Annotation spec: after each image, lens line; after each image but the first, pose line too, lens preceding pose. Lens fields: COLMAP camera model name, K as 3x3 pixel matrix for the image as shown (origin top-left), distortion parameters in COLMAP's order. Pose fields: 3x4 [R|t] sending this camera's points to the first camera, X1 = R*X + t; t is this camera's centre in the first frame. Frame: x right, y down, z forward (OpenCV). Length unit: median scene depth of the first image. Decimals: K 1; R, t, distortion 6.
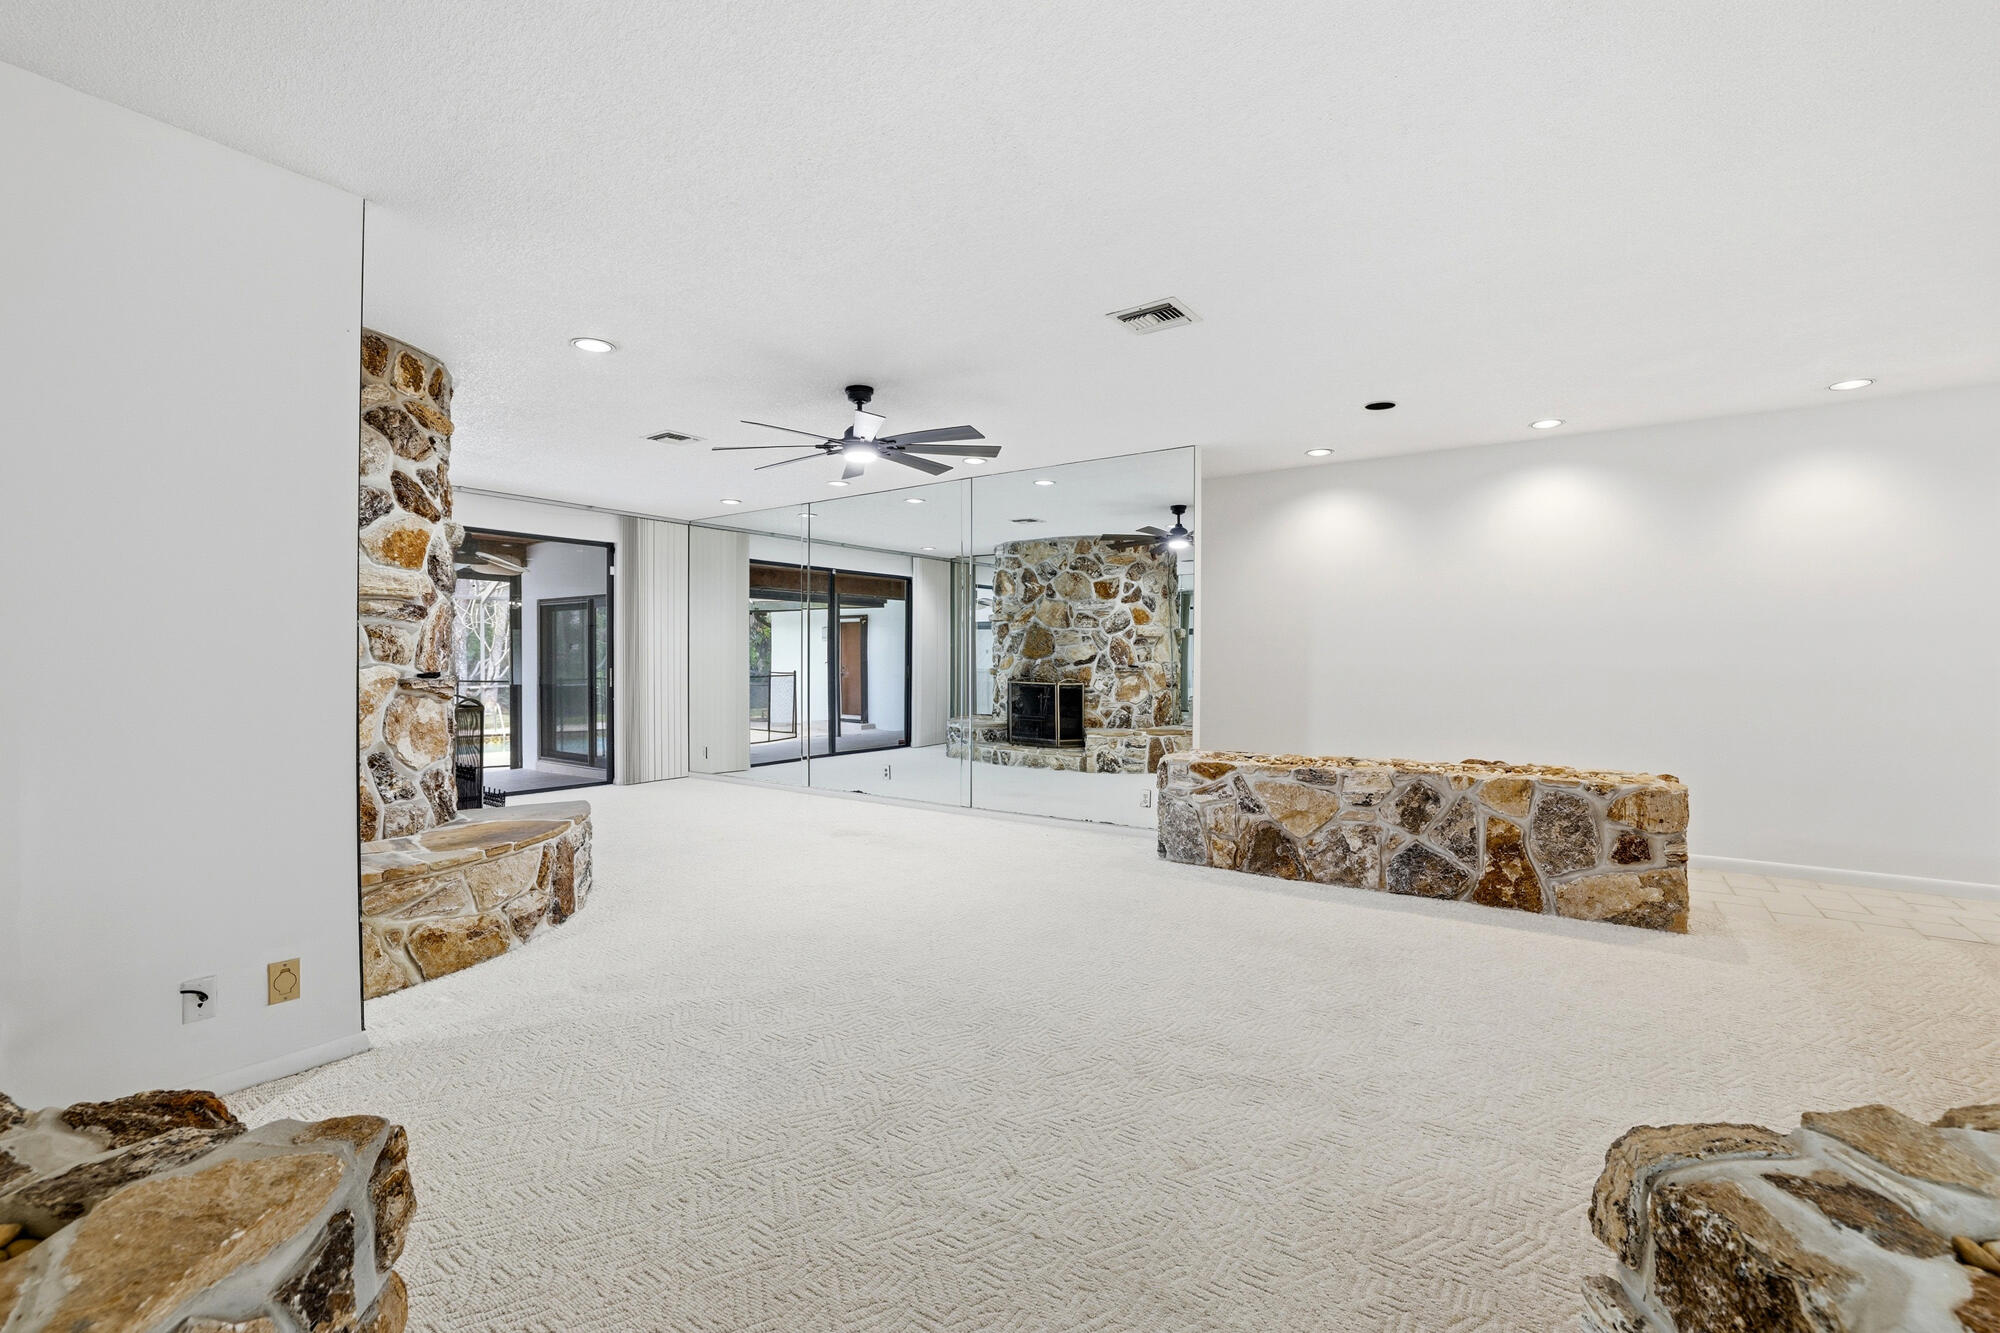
lens RADIAL K [[852.1, 0, 1000.0], [0, 852.1, 666.5], [0, 0, 1]] dist [-0.039376, 0.010980]
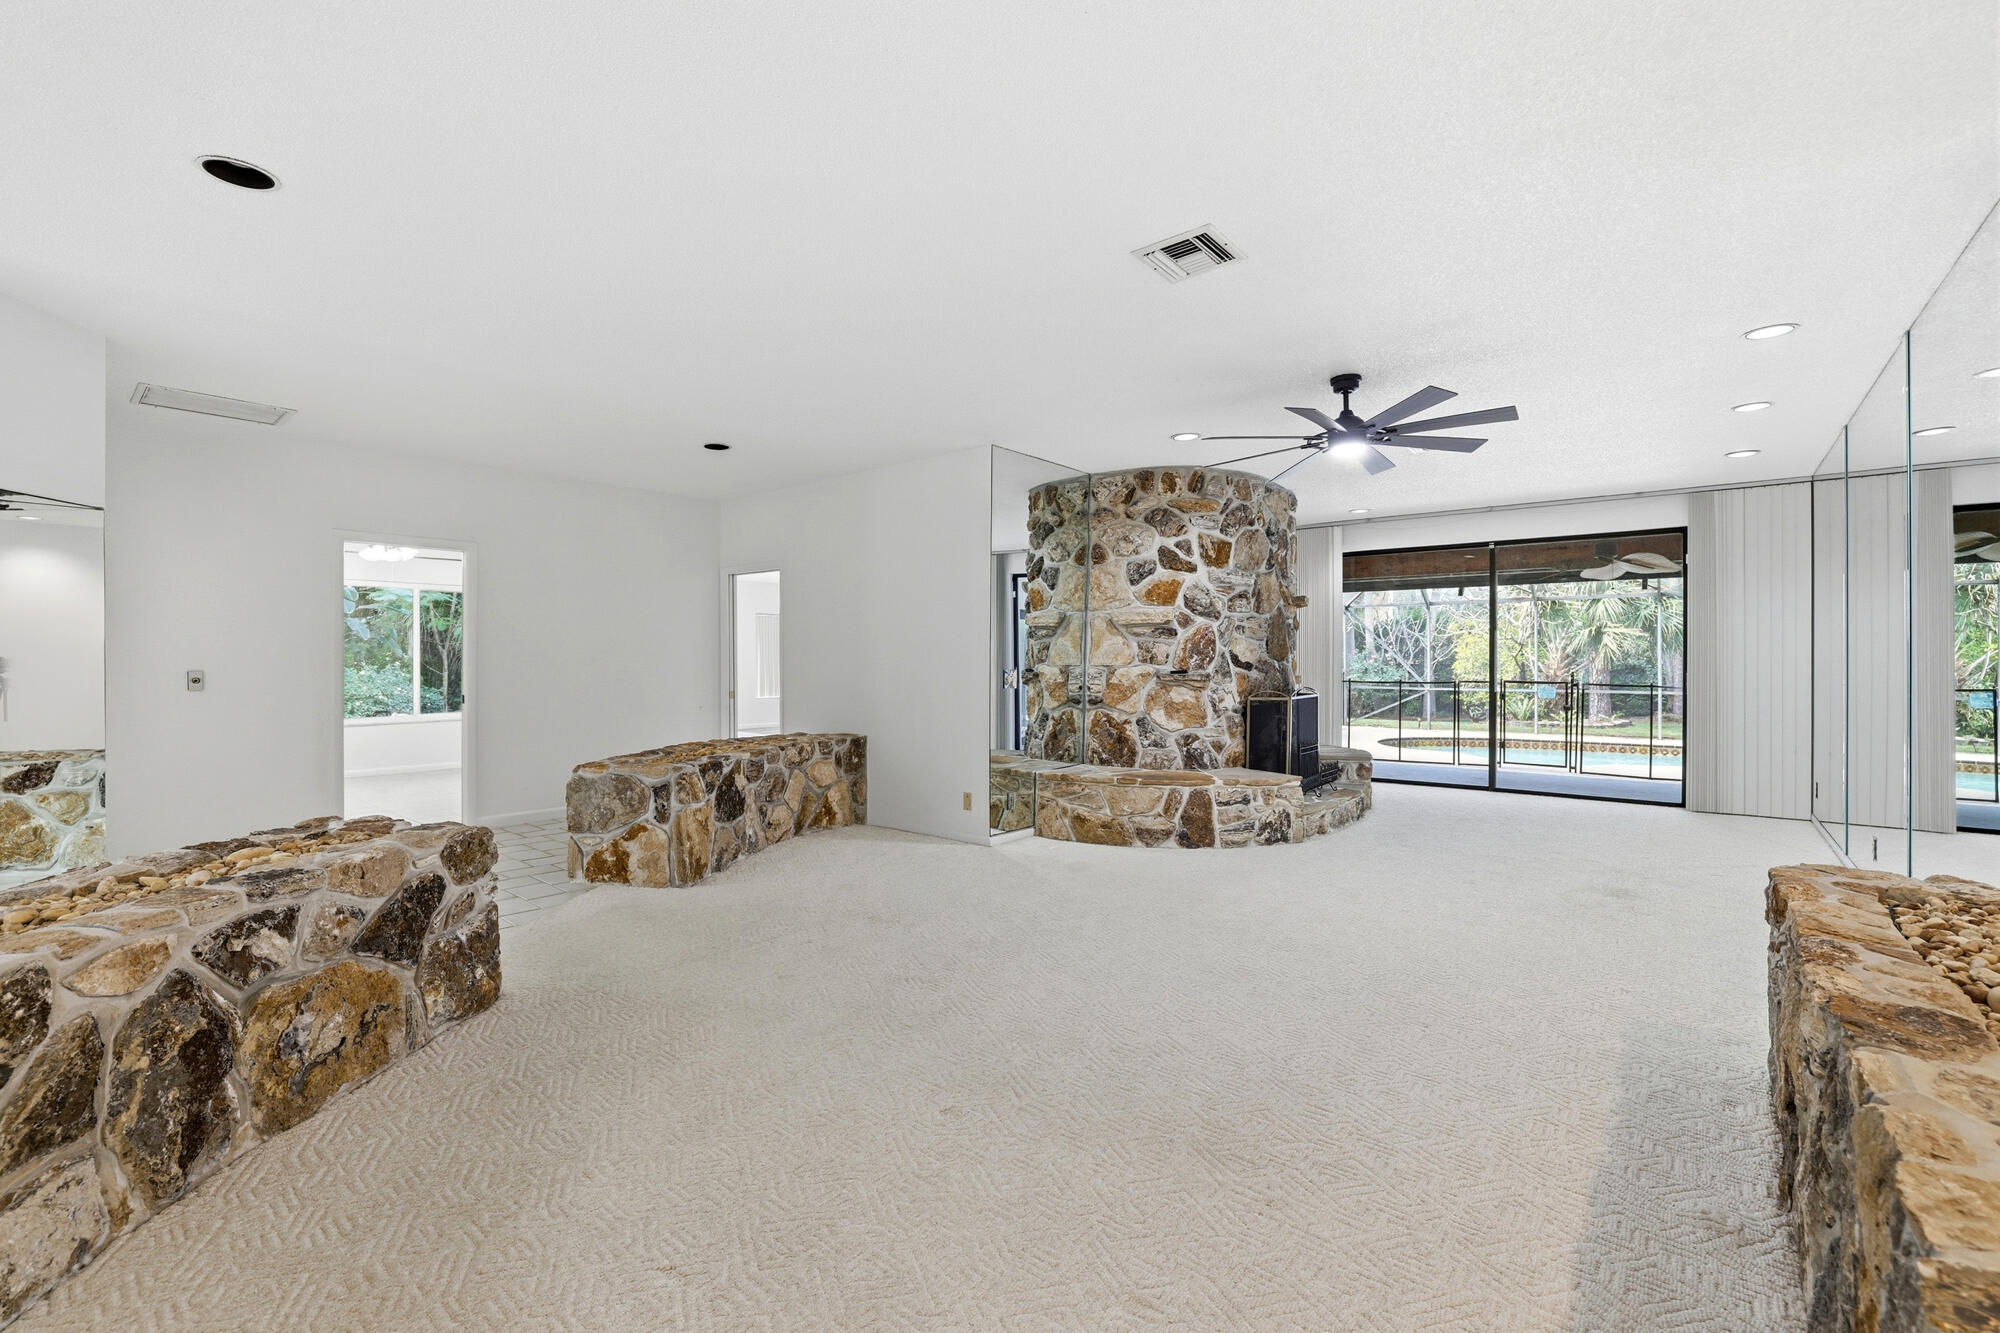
lens RADIAL K [[856.8, 0, 999.0], [0, 856.8, 657.6], [0, 0, 1]] dist [-0.039966, 0.011845]
pose [[-0.094001, -0.003498, -0.995566, 0.926456], [-0.006858, 0.999972, -0.002866, -0.009187], [0.995549, 0.006558, -0.094022, 0.805906]]
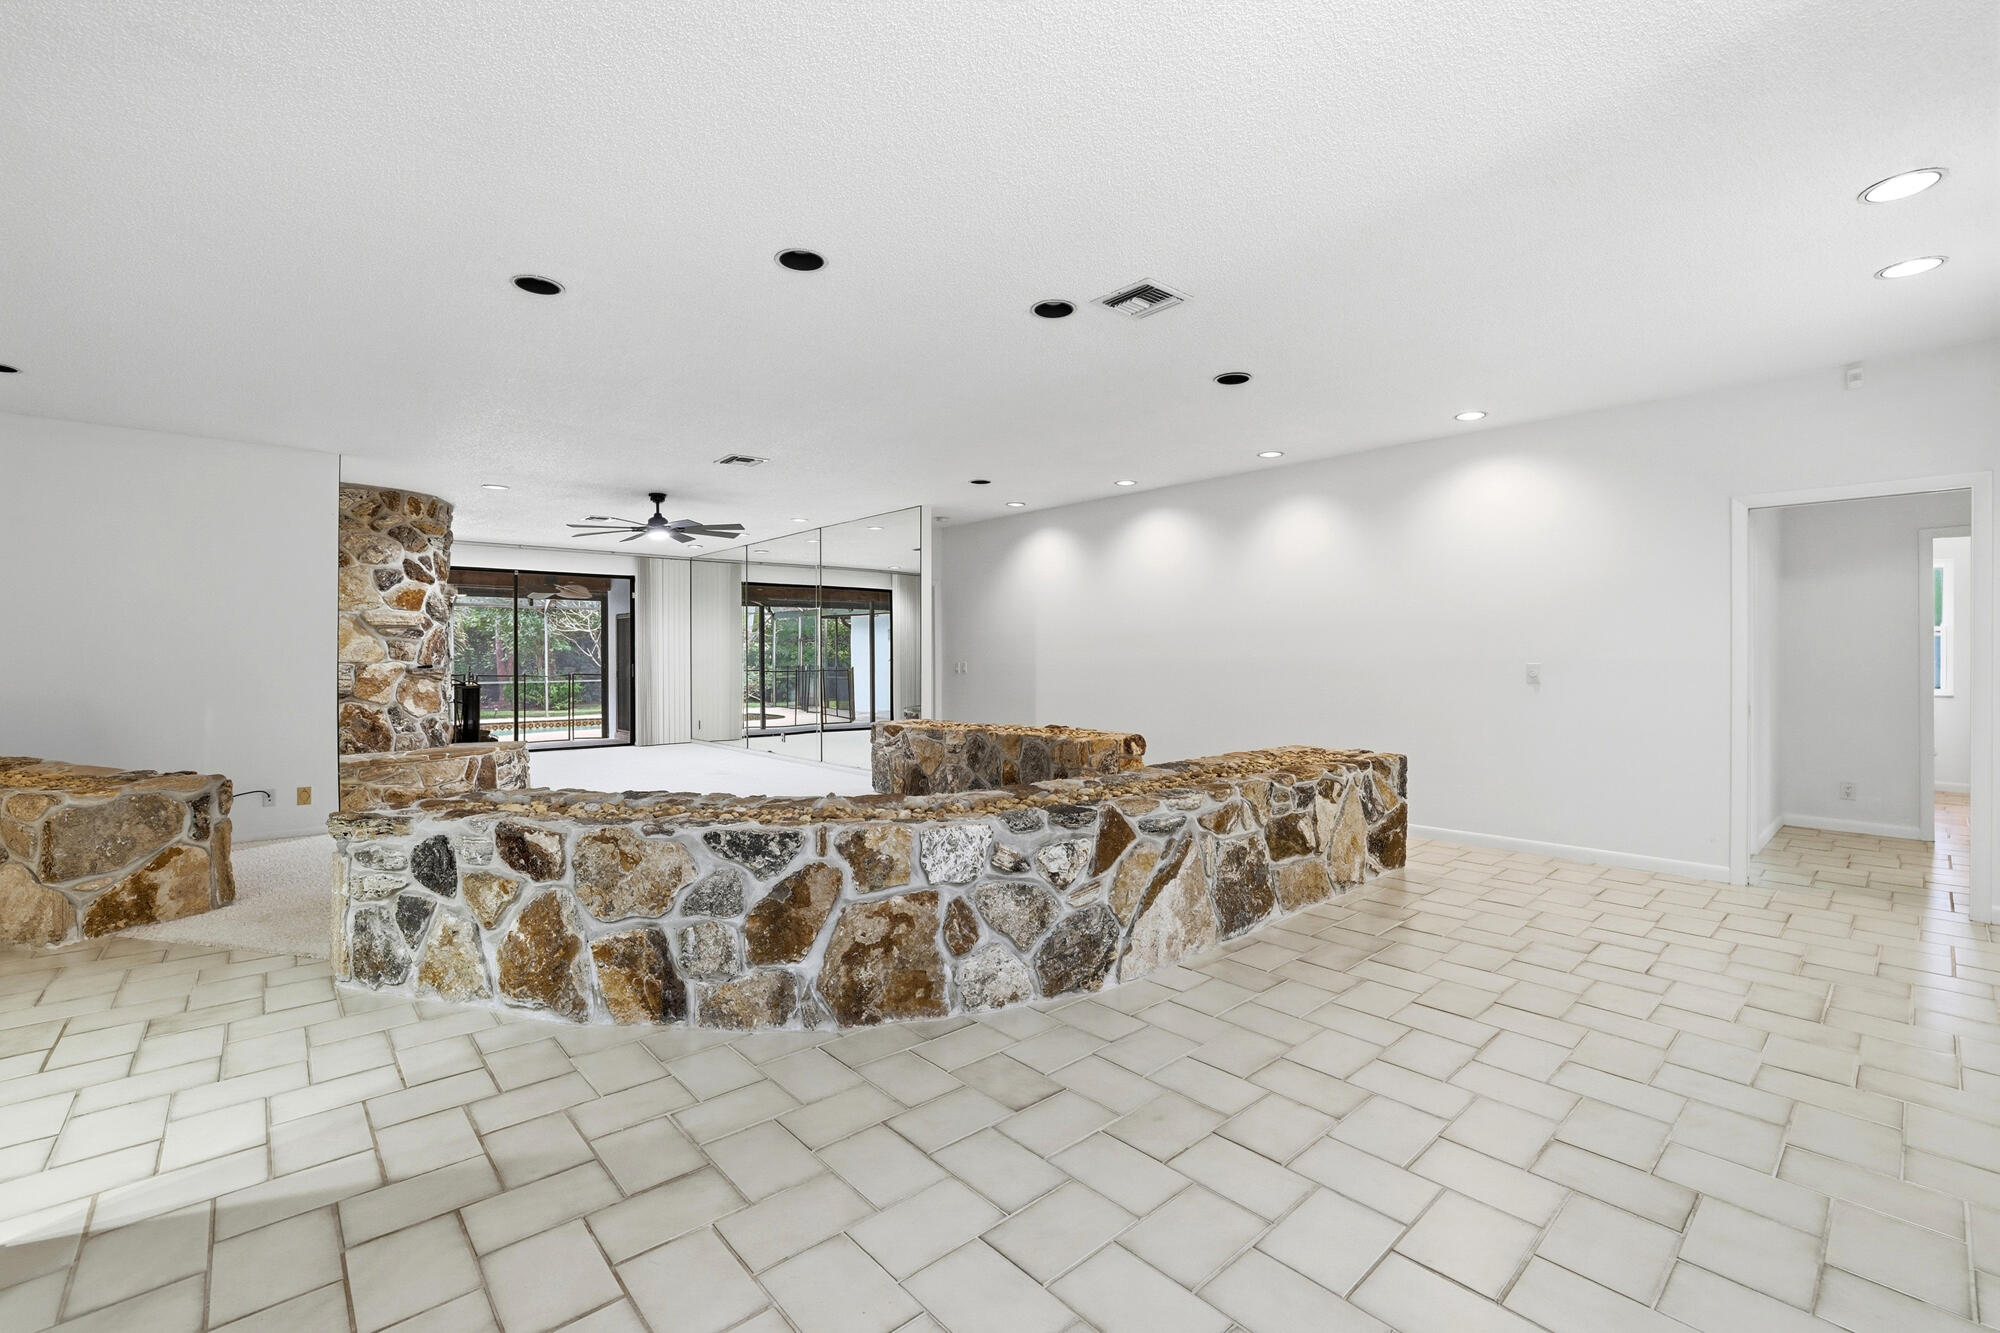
lens RADIAL K [[856.8, 0, 999.0], [0, 856.8, 657.6], [0, 0, 1]] dist [-0.039966, 0.011845]
pose [[0.973182, -0.004715, -0.229986, 0.982794], [0.003390, 0.999975, -0.006157, 0.005858], [0.230010, 0.005213, 0.973174, -0.526782]]
